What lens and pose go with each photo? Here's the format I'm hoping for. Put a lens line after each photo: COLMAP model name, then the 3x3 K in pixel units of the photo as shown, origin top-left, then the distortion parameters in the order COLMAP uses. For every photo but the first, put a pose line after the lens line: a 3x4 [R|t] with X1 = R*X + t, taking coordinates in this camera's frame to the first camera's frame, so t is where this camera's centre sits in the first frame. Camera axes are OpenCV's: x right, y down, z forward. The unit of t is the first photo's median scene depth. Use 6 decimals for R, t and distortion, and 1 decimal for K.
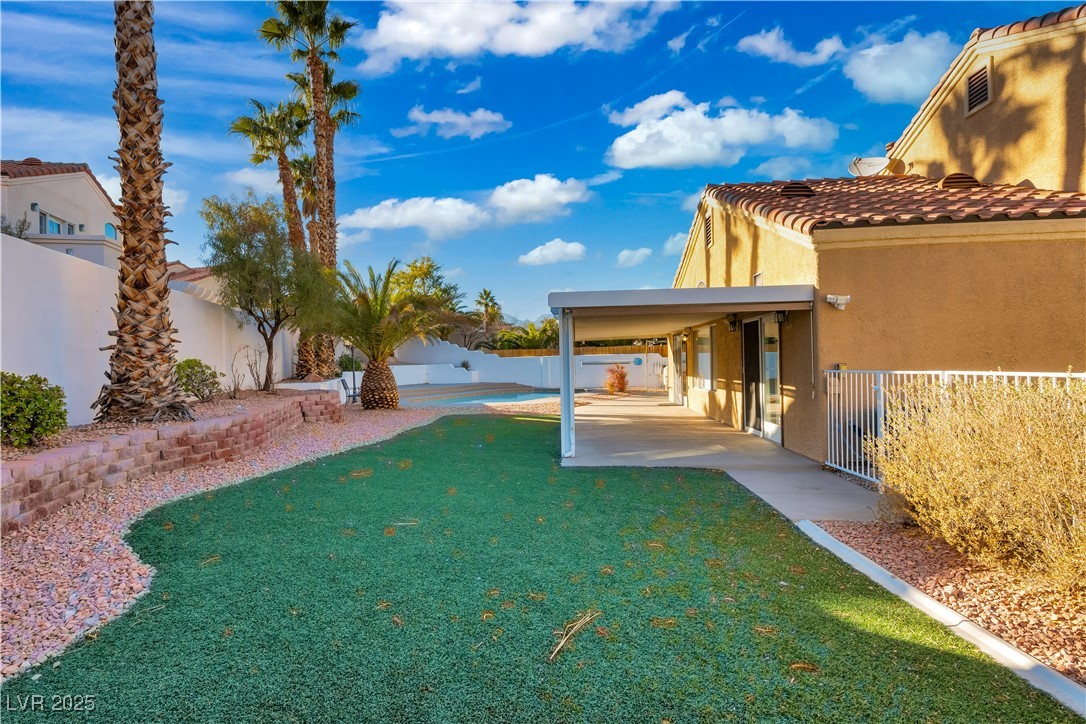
lens RADIAL K [[487.4, 0, 543.0], [0, 487.4, 362.0], [0, 0, 1]] dist [0.000936, 0.000042]
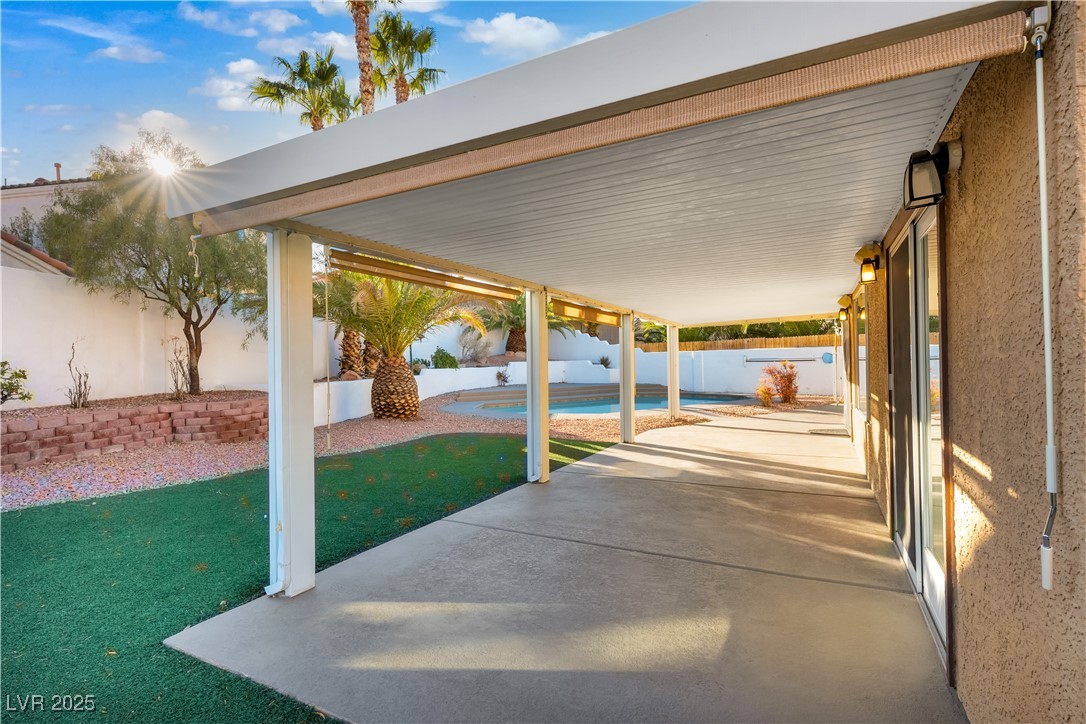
lens RADIAL K [[513.2, 0, 543.0], [0, 513.2, 362.0], [0, 0, 1]] dist [-0.000441, -0.000052]
pose [[0.929396, 0.001565, -0.369080, 0.163133], [0.000302, 0.999987, 0.005001, 0.002708], [0.369083, -0.004759, 0.929384, 0.286194]]
